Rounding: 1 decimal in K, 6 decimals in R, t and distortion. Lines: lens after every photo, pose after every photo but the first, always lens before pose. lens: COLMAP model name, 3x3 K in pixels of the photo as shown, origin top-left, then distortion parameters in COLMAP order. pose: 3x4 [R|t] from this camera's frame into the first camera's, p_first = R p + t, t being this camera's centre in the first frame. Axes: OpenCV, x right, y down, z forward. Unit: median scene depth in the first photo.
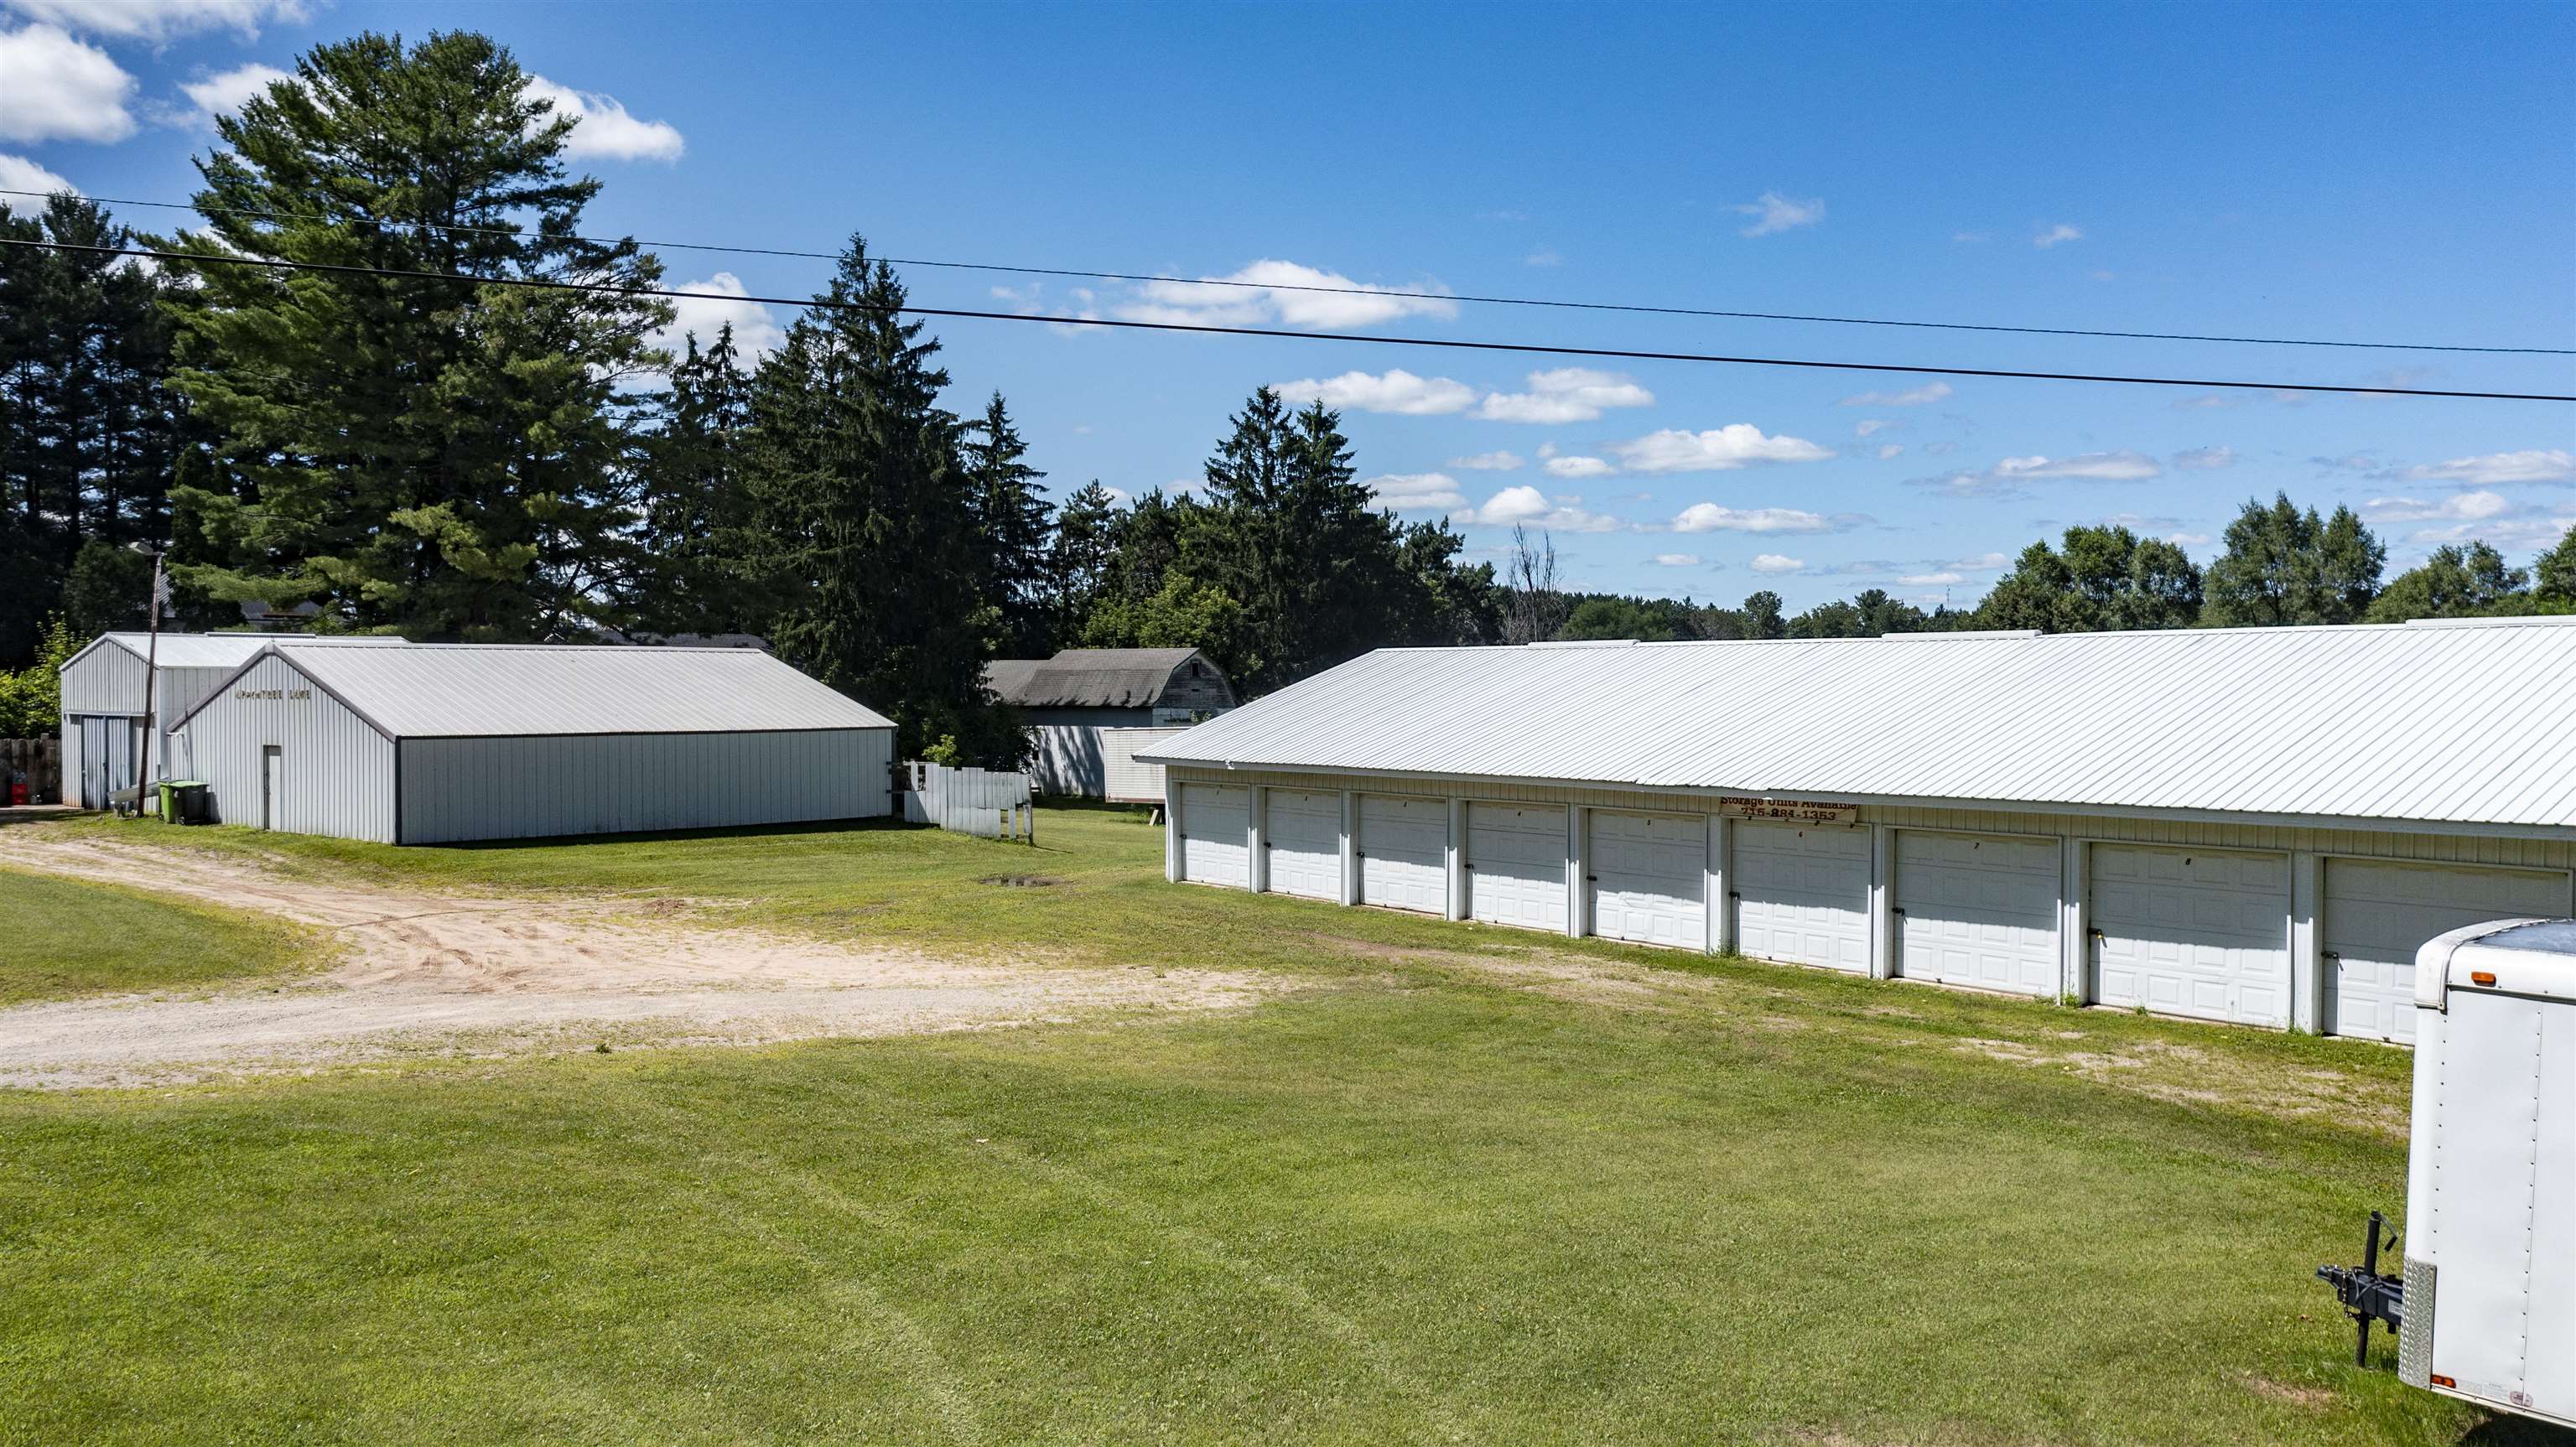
lens RADIAL K [[2038.5, 0, 1291.7], [0, 2038.5, 736.8], [0, 0, 1]] dist [-0.016353, 0.001060]
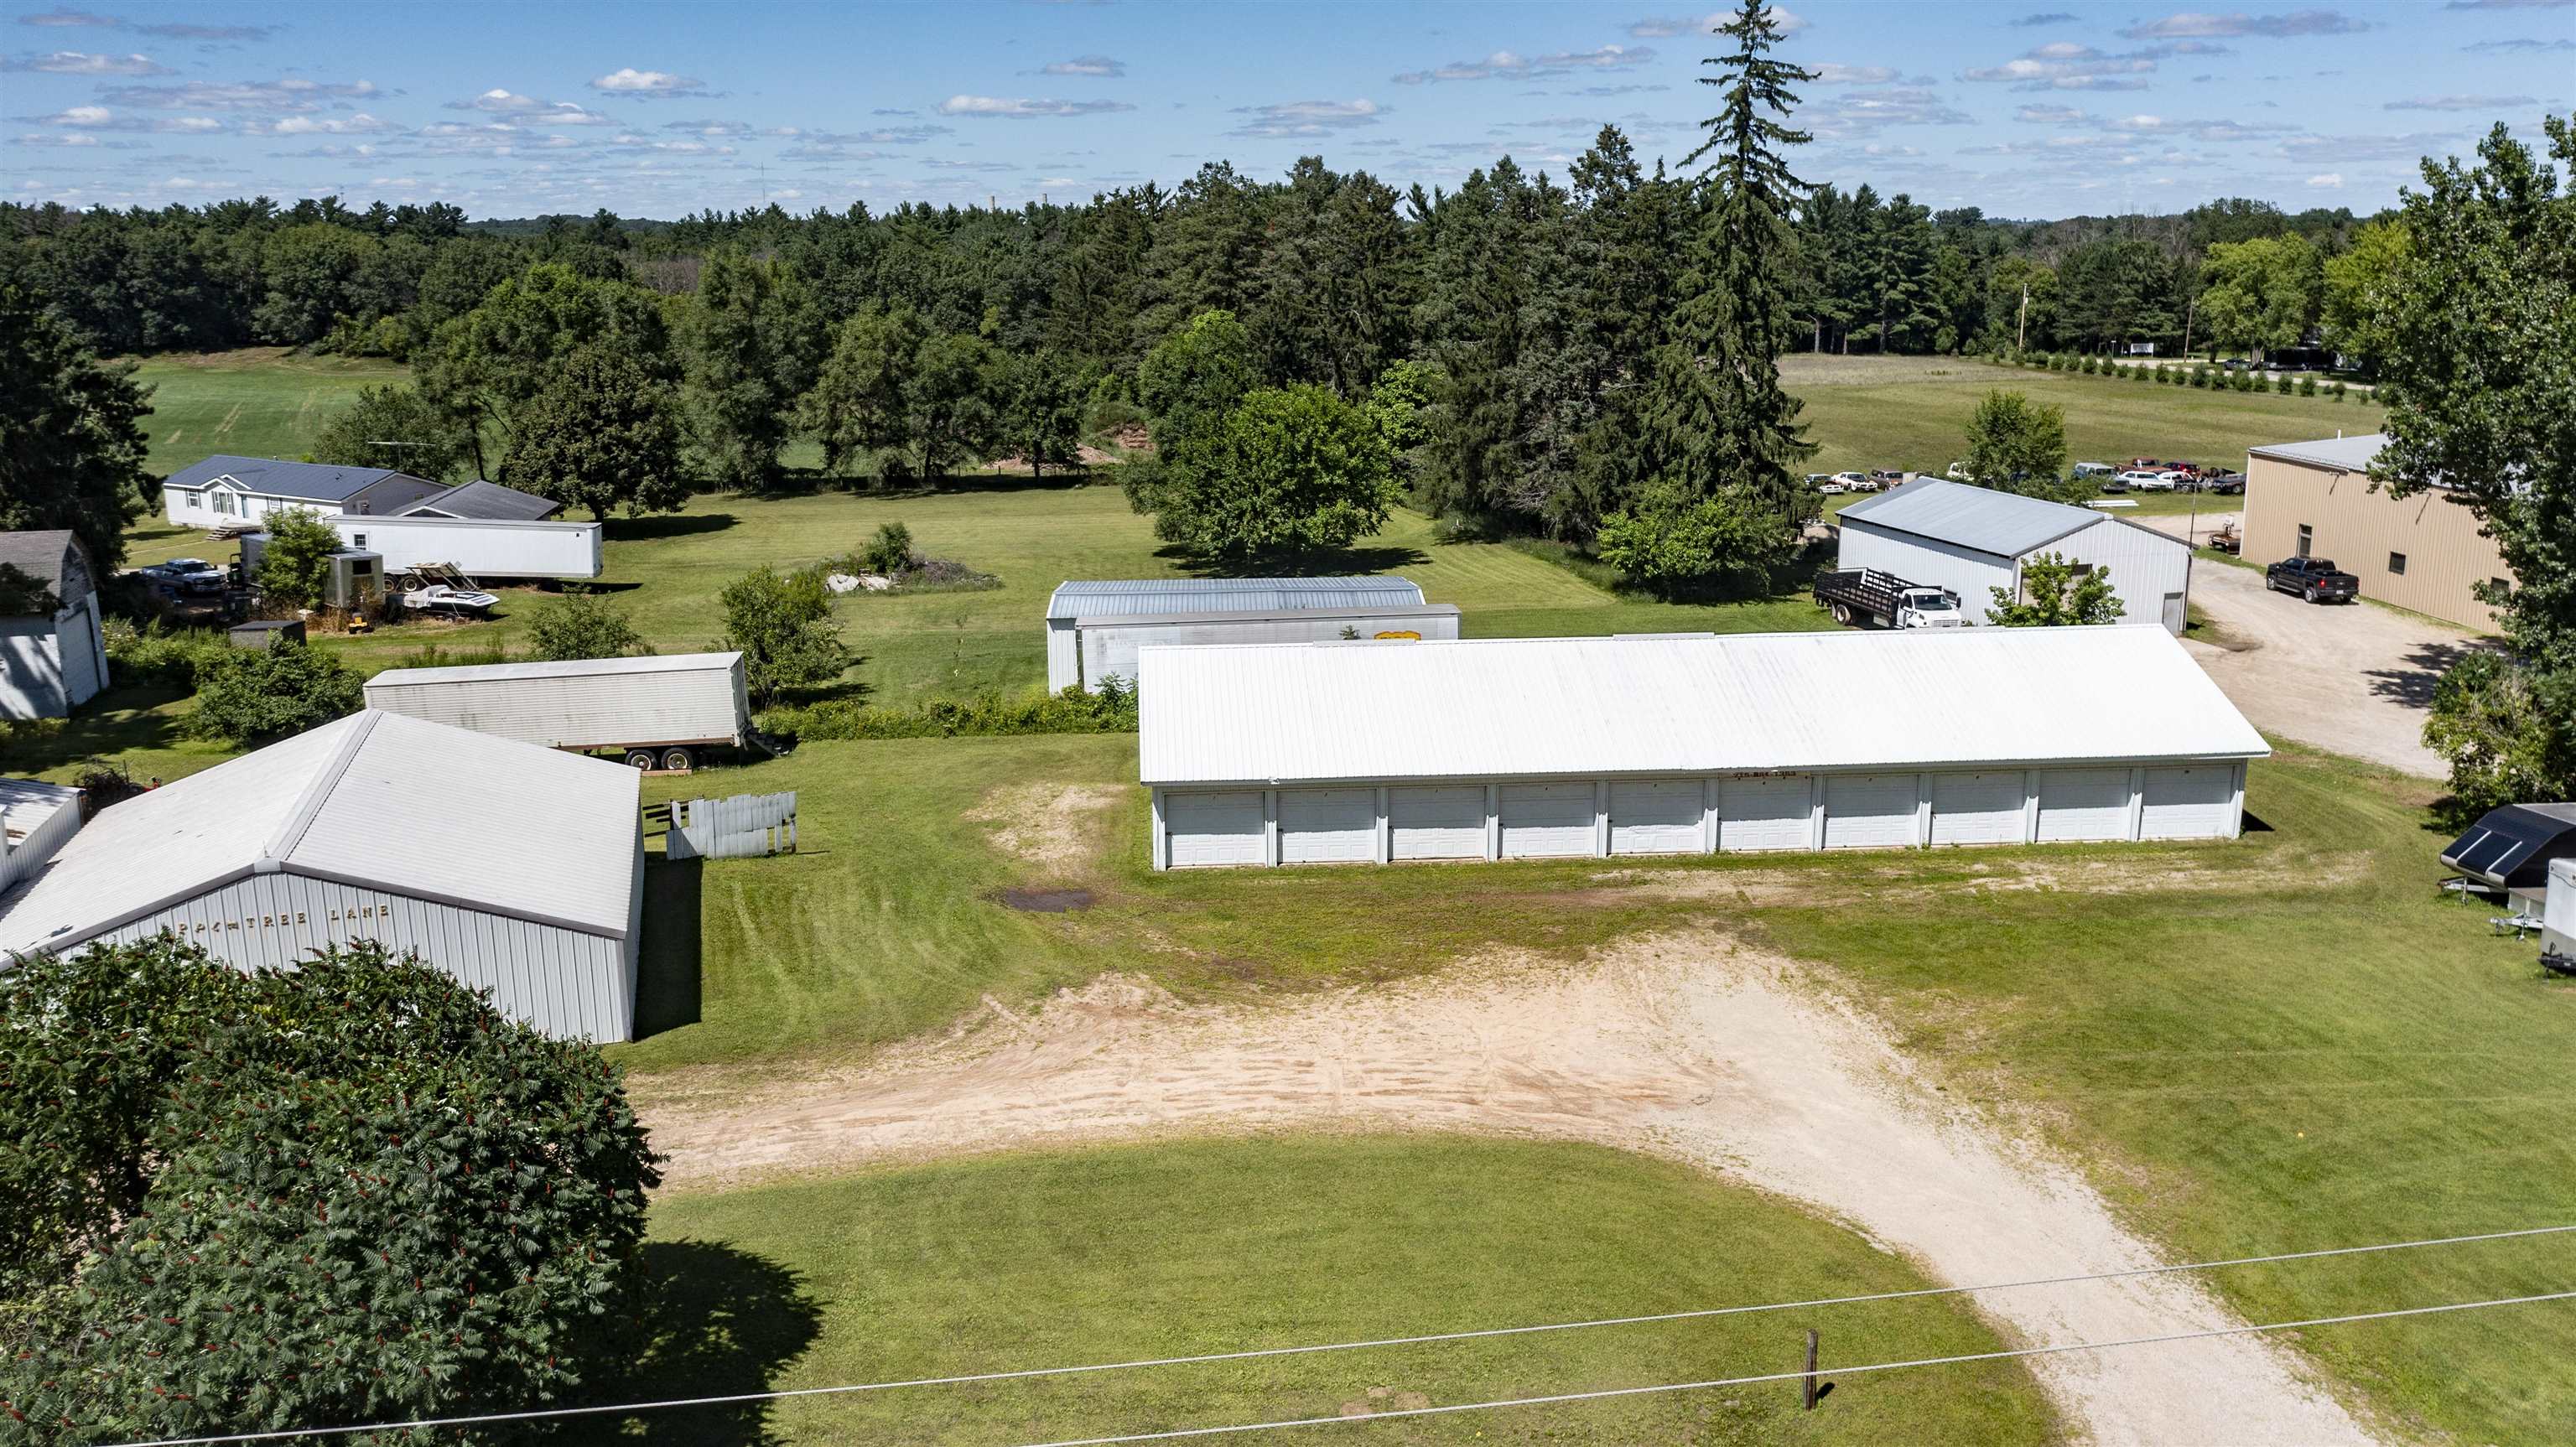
lens RADIAL K [[2038.5, 0, 1282.0], [0, 2038.5, 718.3], [0, 0, 1]] dist [-0.016353, 0.001060]
pose [[0.546114, -0.196654, 0.814301, -0.929808], [0.030550, 0.976084, 0.215236, -0.263805], [-0.837154, -0.092666, 0.539061, 0.225731]]
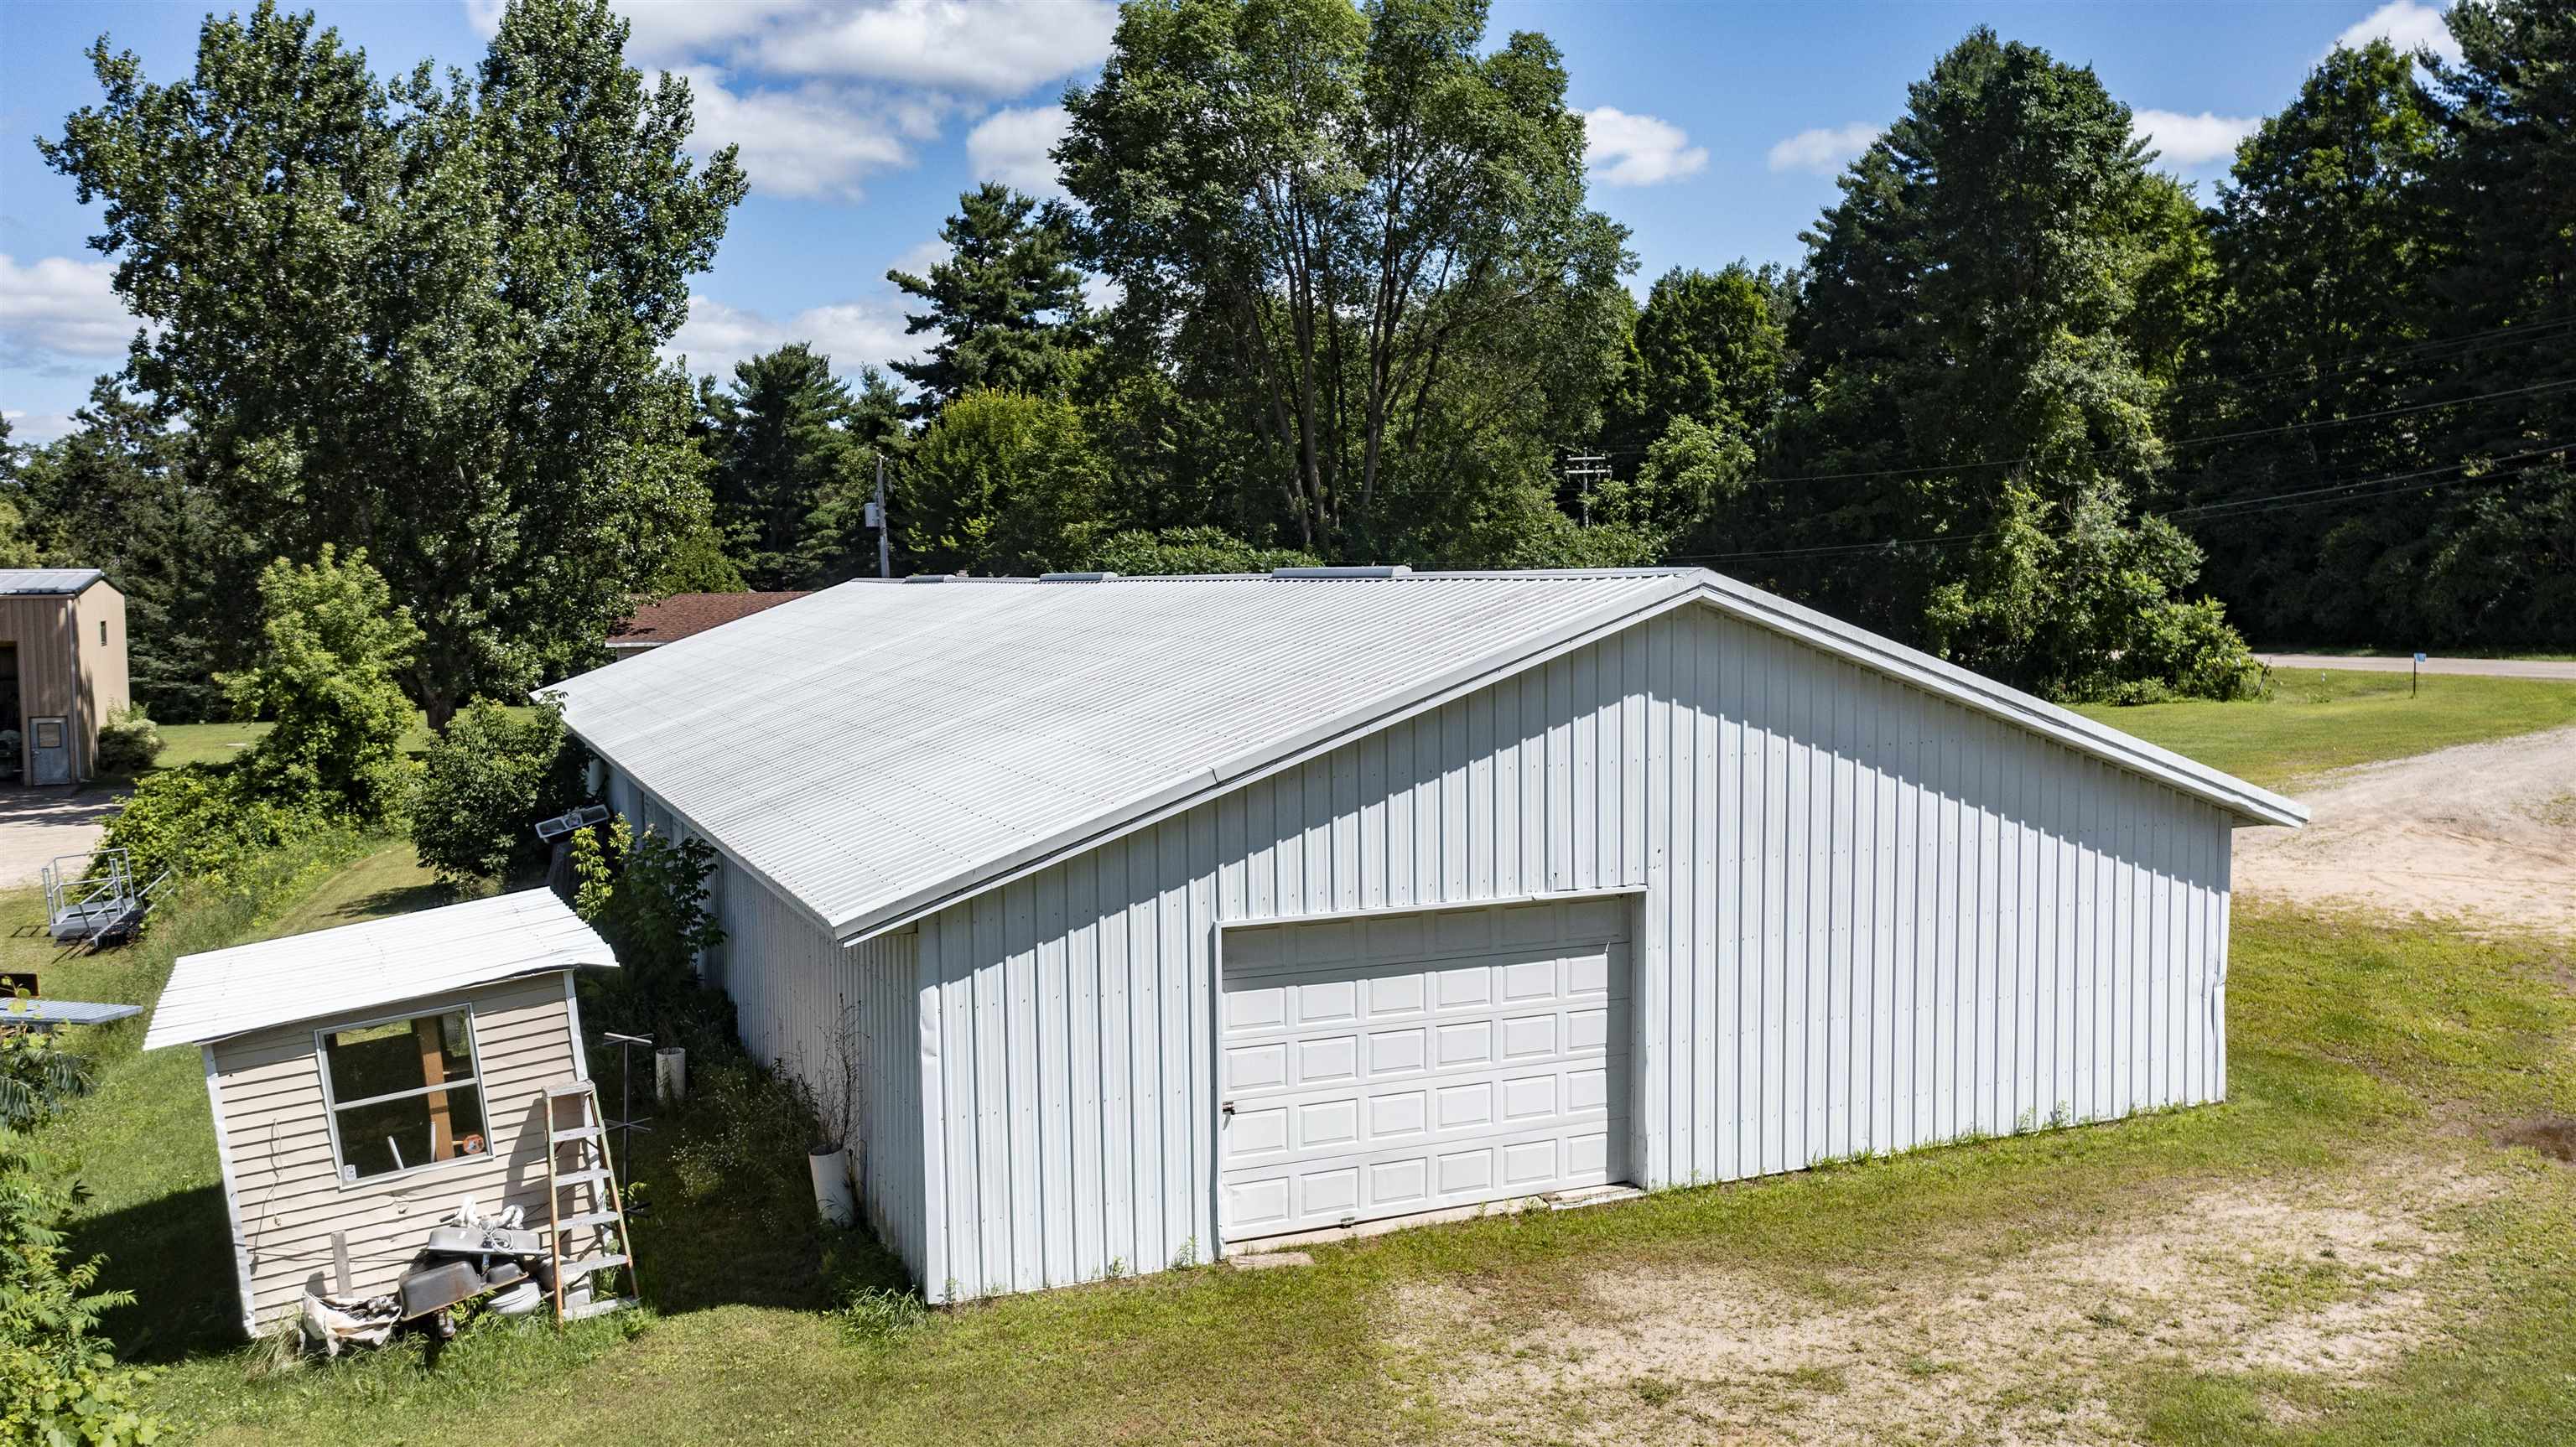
lens RADIAL K [[2038.5, 0, 1302.9], [0, 2038.5, 724.3], [0, 0, 1]] dist [-0.016353, 0.001060]
pose [[-0.976207, -0.005354, 0.216773, 0.034815], [0.016657, 0.994890, 0.099582, -0.050497], [-0.216198, 0.100824, -0.971130, 1.305530]]
